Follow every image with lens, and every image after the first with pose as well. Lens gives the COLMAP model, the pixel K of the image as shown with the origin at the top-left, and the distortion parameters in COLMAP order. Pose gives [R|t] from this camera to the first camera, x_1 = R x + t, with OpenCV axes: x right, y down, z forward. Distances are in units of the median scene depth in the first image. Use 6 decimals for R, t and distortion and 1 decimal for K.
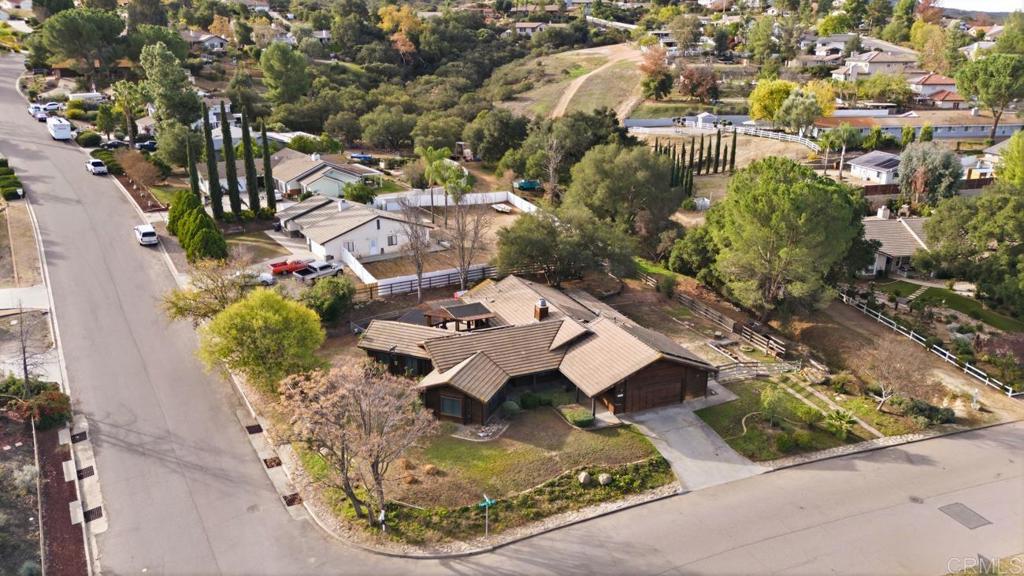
lens RADIAL K [[748.8, 0, 509.0], [0, 748.8, 268.0], [0, 0, 1]] dist [0.063421, -0.071048]
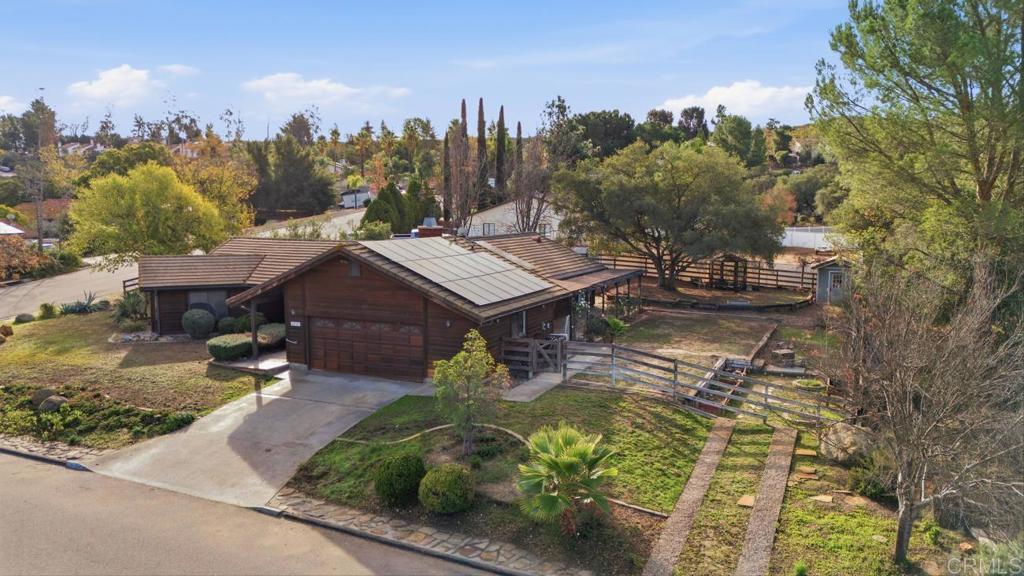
lens RADIAL K [[748.8, 0, 509.0], [0, 748.8, 268.0], [0, 0, 1]] dist [0.063421, -0.071048]
pose [[0.670230, 0.064342, -0.739359, 0.673104], [-0.221974, 0.968010, -0.116980, 0.174154], [0.708180, 0.242522, 0.663072, 0.814909]]
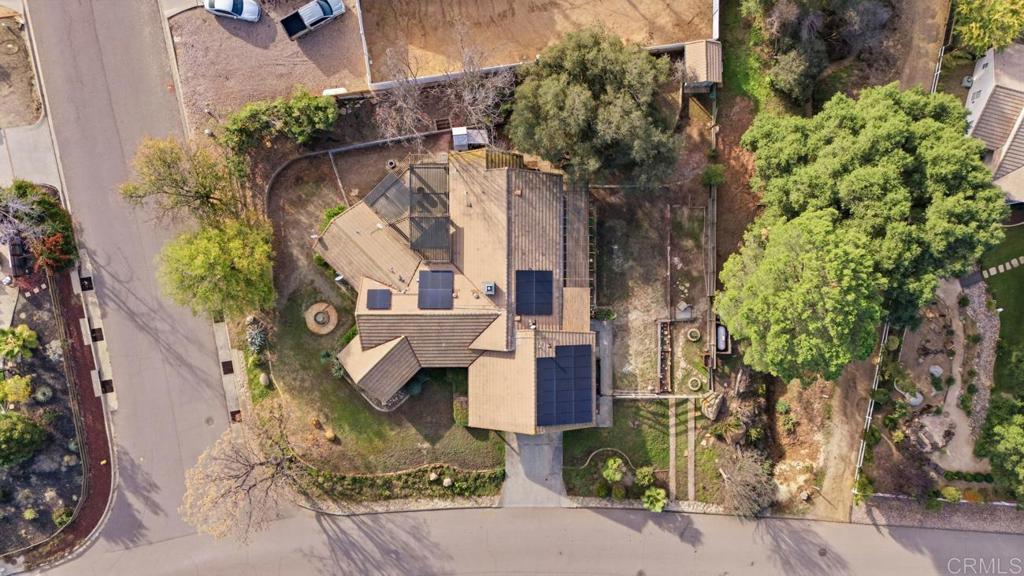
lens RADIAL K [[774.6, 0, 506.4], [0, 774.6, 285.1], [0, 0, 1]] dist [0.069903, -0.089751]
pose [[0.921275, 0.388541, 0.017001, 0.057953], [-0.140237, 0.291108, 0.946356, -1.142886], [0.362749, -0.874238, 0.322678, 0.852886]]
